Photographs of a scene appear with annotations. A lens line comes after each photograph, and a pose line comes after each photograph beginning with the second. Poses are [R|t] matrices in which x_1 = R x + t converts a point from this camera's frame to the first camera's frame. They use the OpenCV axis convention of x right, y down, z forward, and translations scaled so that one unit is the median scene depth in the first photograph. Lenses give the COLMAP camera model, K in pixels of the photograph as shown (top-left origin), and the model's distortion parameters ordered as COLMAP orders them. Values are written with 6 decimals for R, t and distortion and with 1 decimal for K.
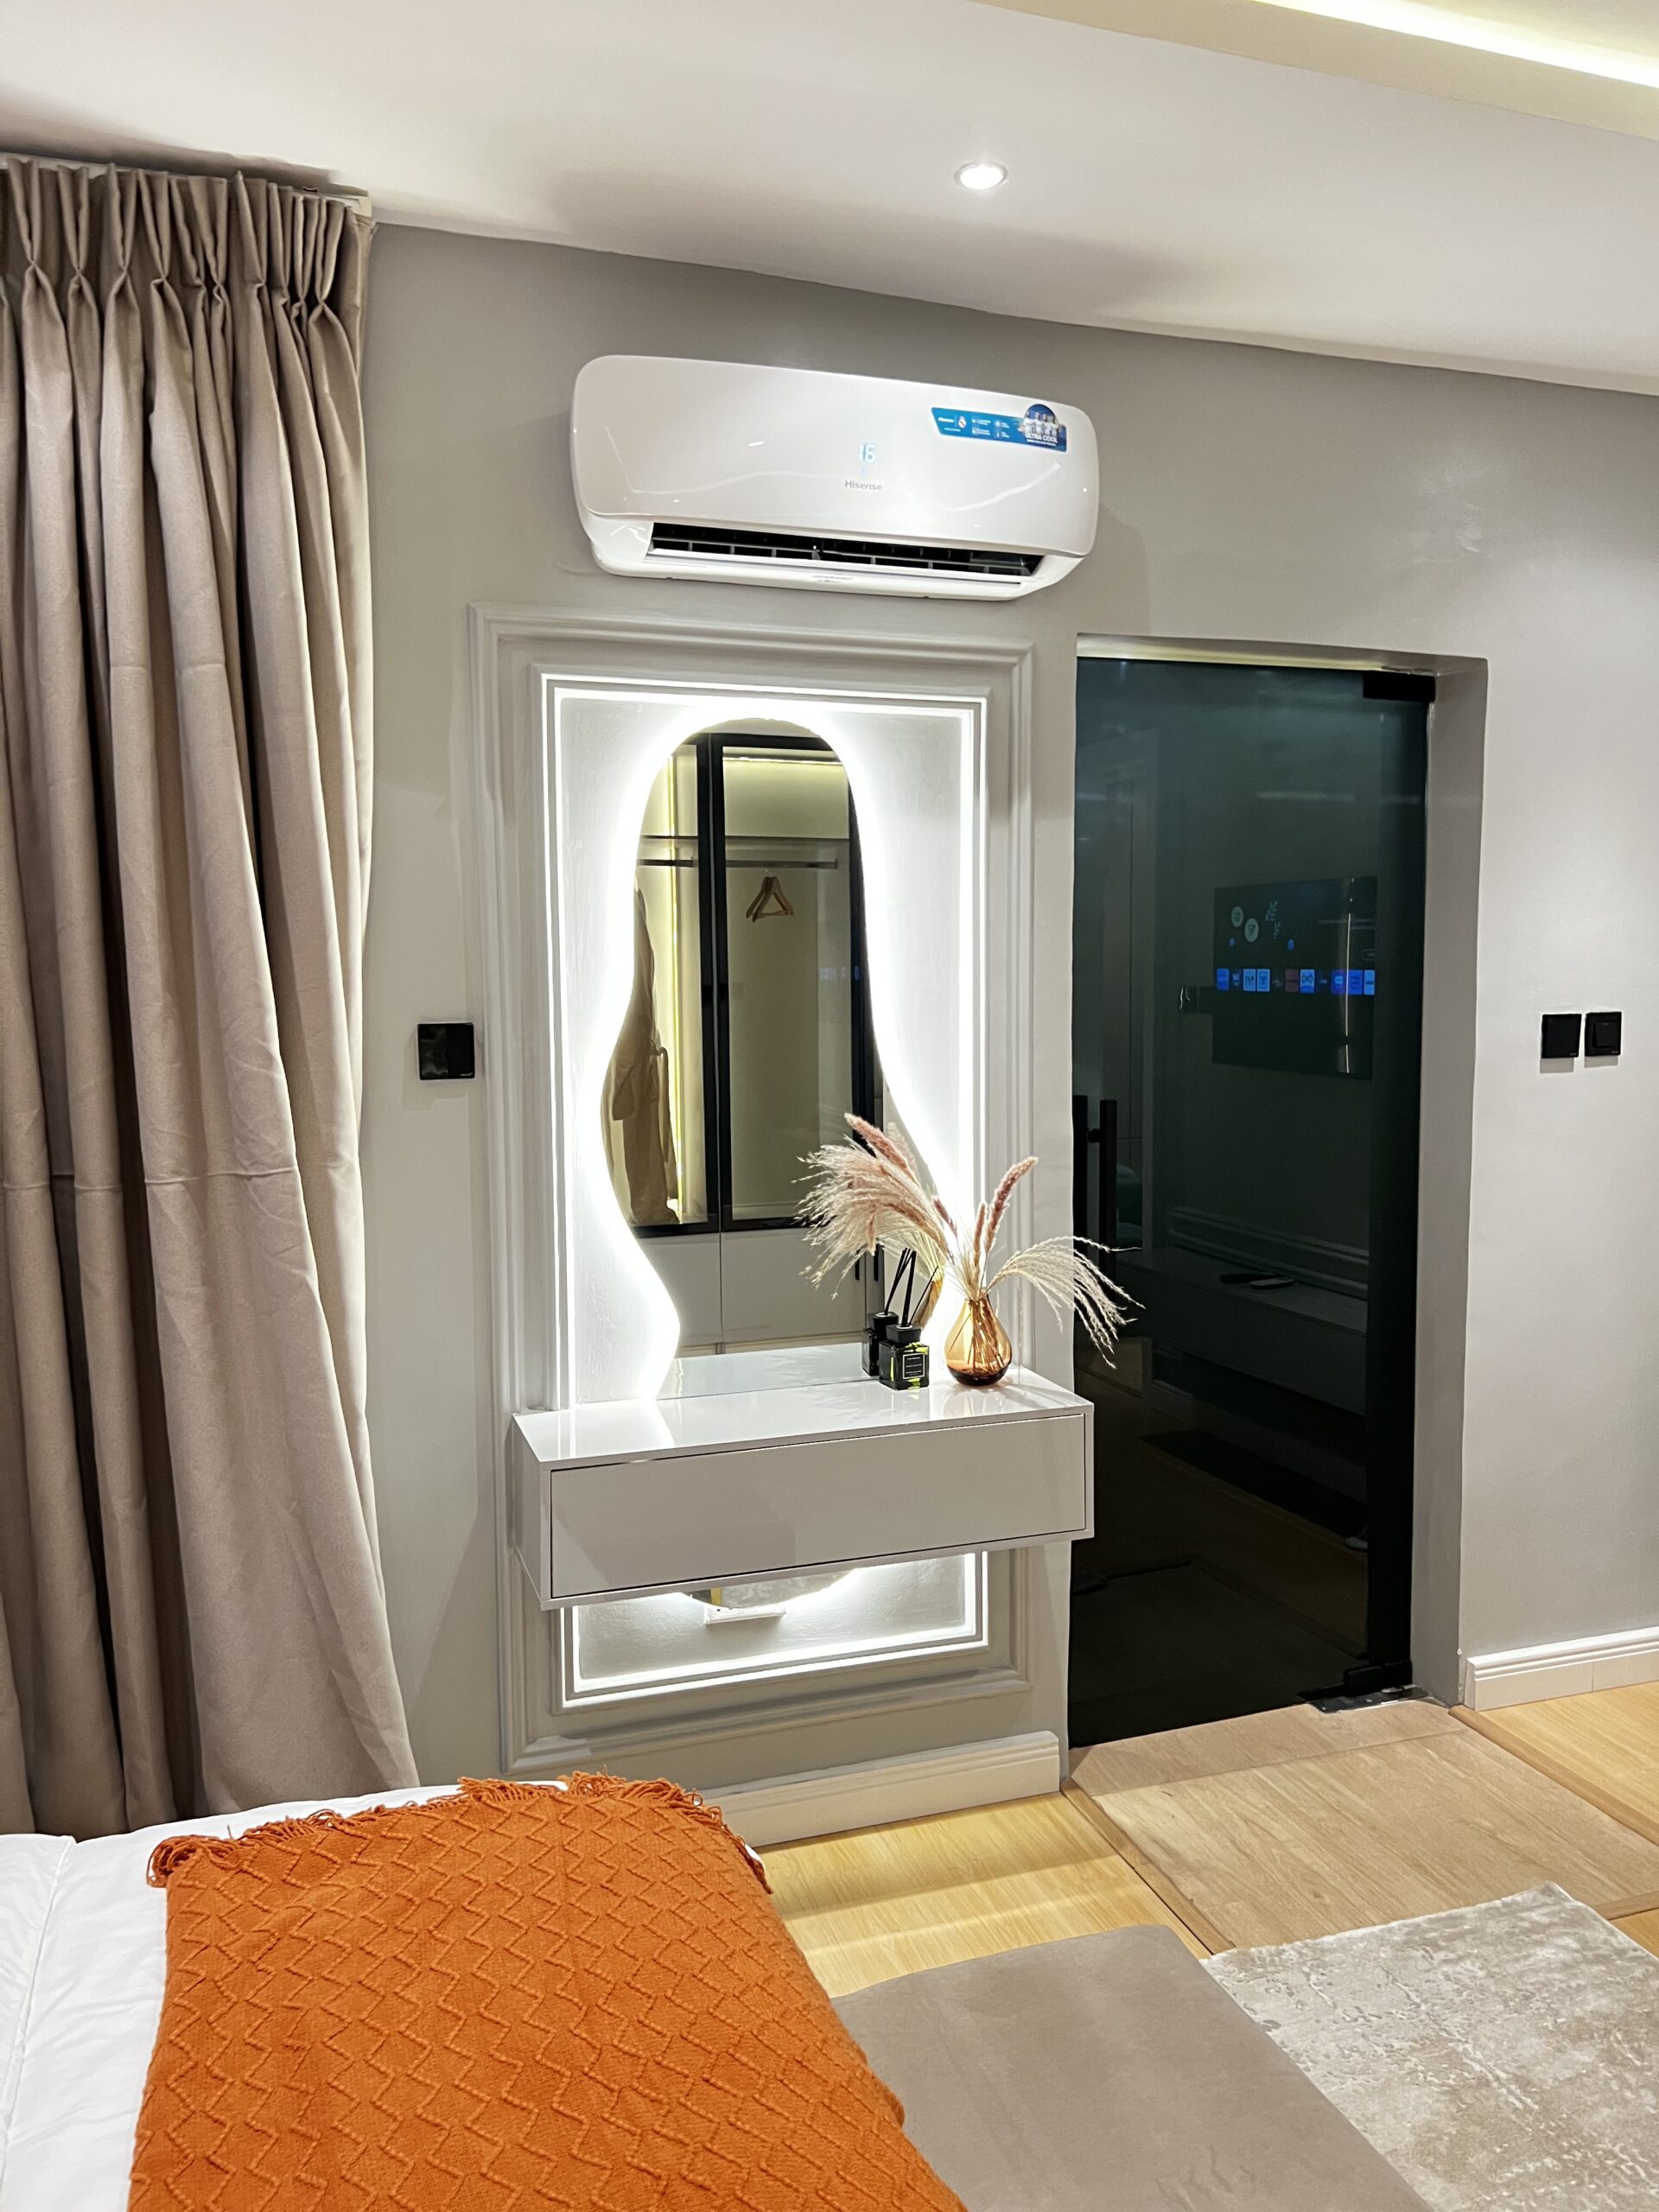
lens RADIAL K [[1655.5, 0, 844.3], [0, 1655.5, 1121.8], [0, 0, 1]] dist [0.049801, -0.055287]
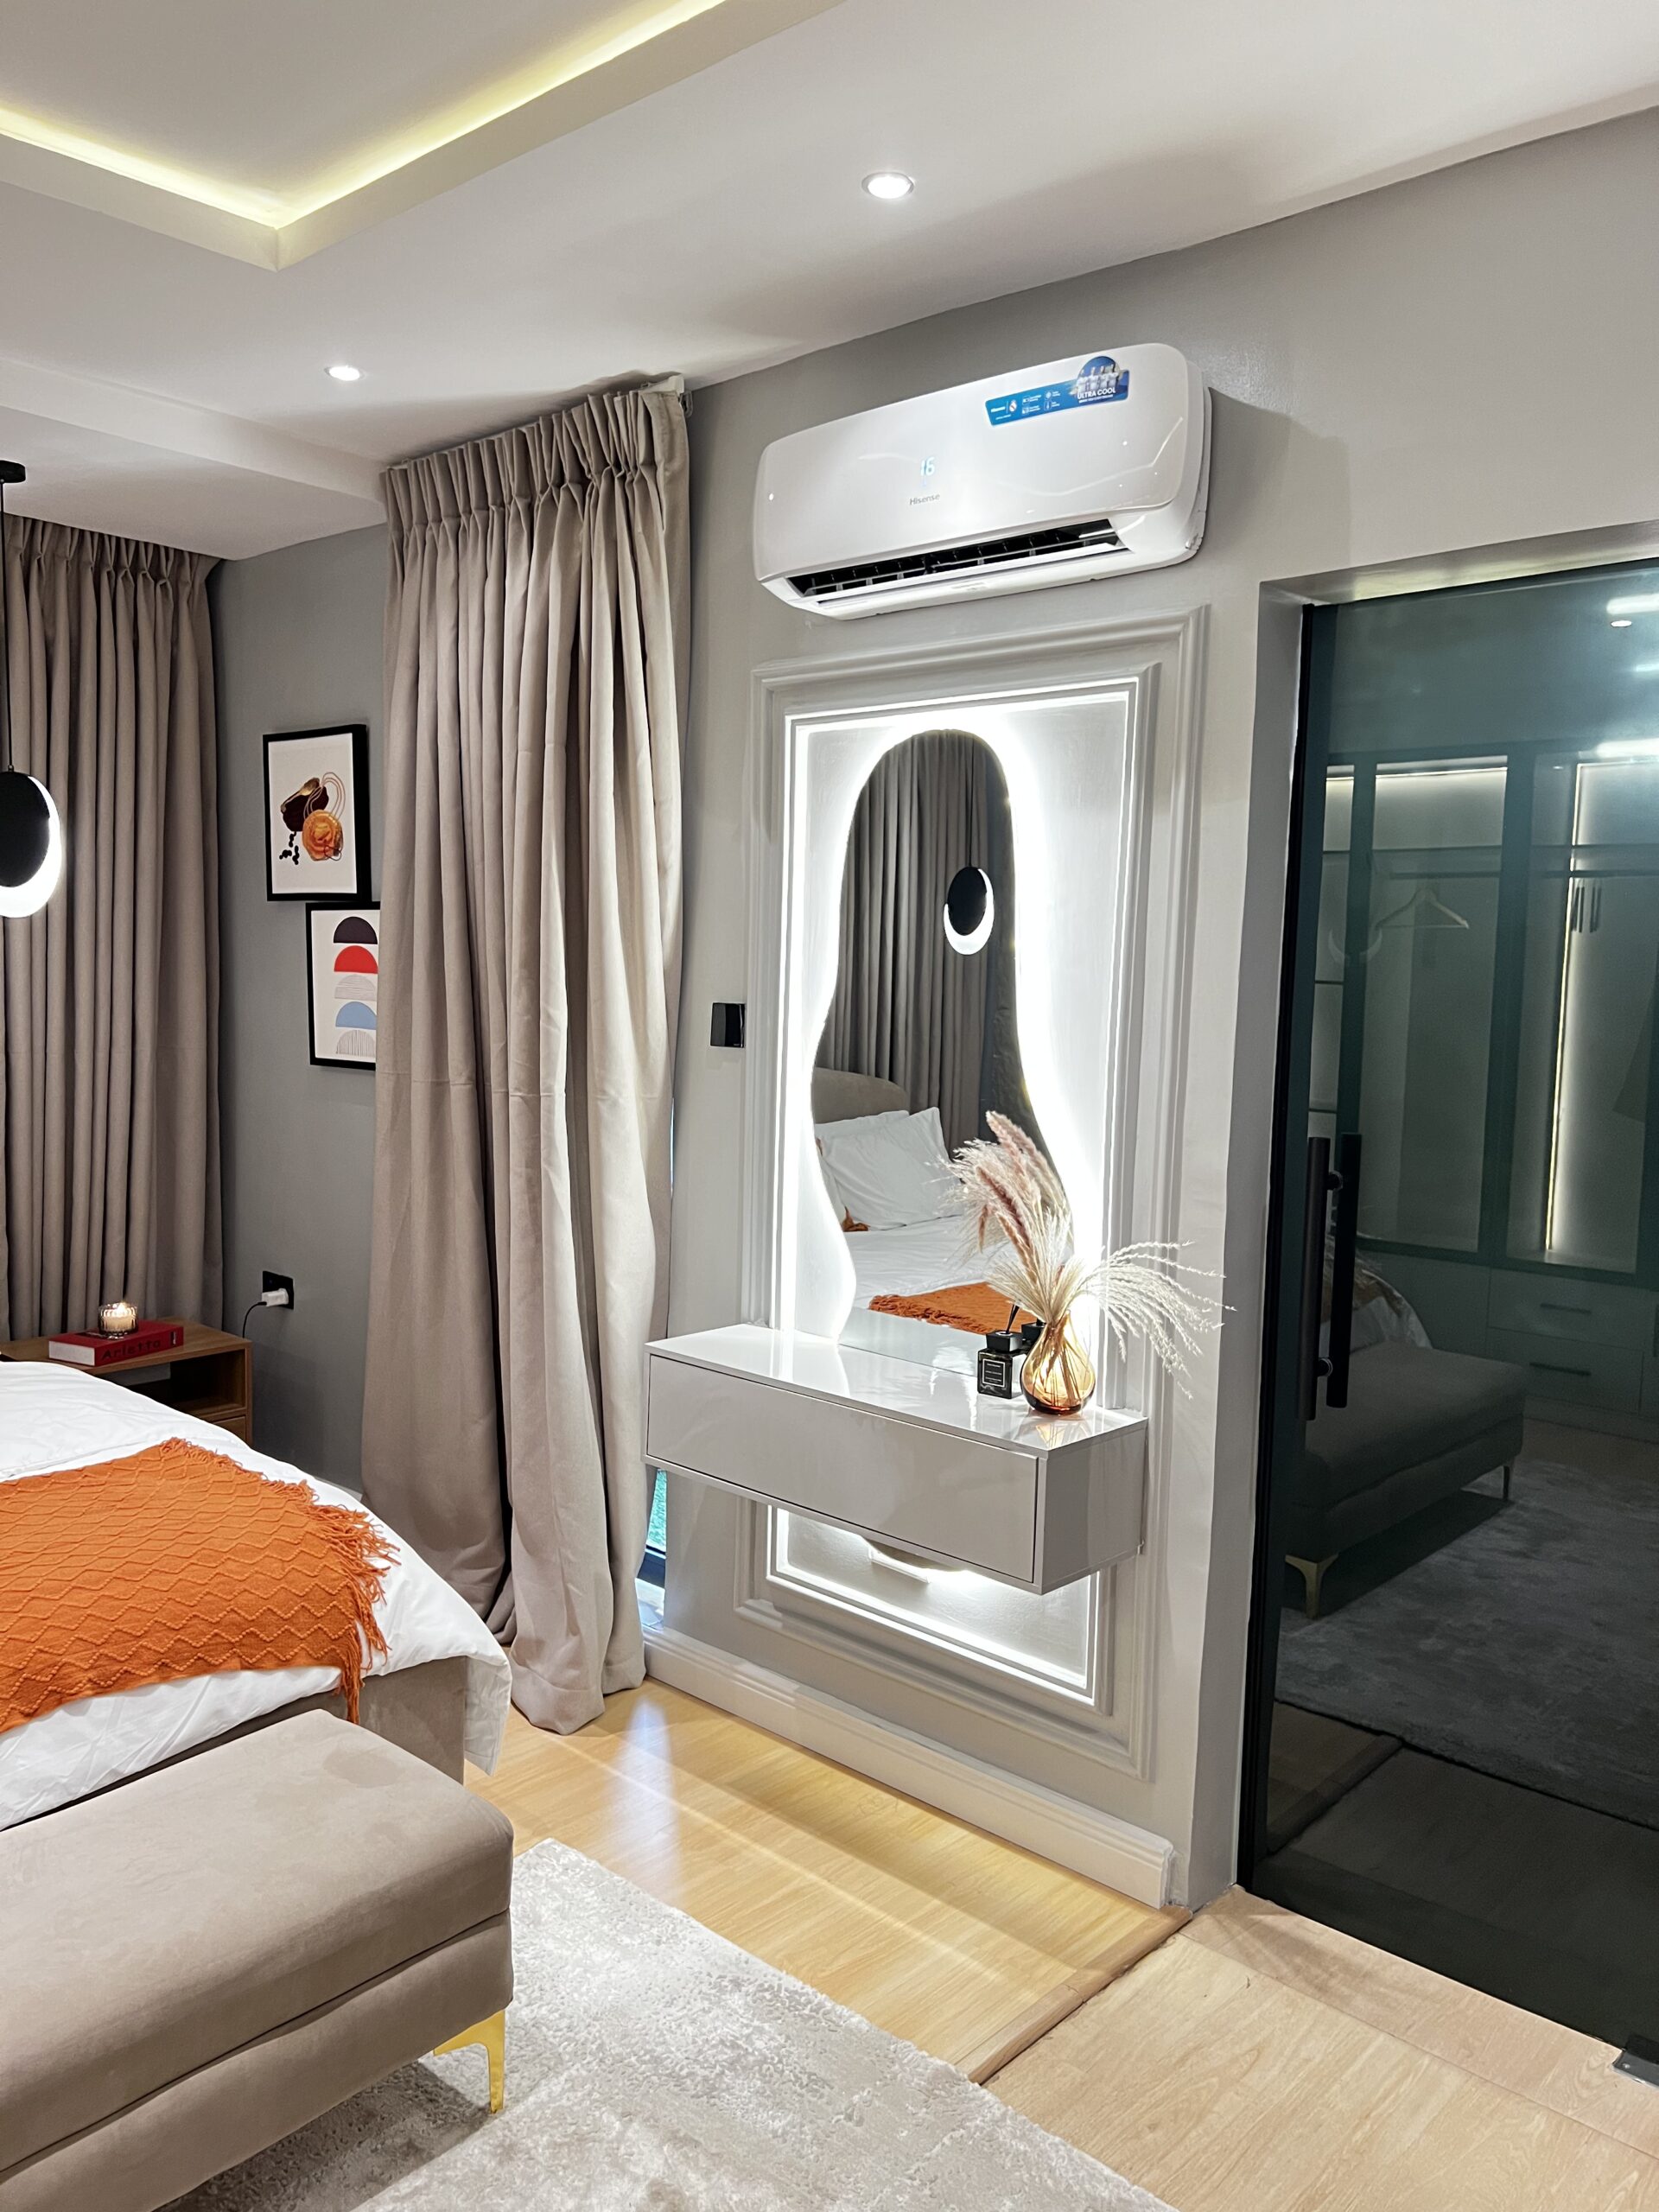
lens RADIAL K [[1655.5, 0, 800.1], [0, 1655.5, 1123.2], [0, 0, 1]] dist [0.049801, -0.055287]
pose [[0.473516, 0.103923, -0.874633, 0.814687], [-0.112420, 0.992024, 0.057008, -0.041331], [0.873581, 0.071332, 0.481422, 0.406425]]
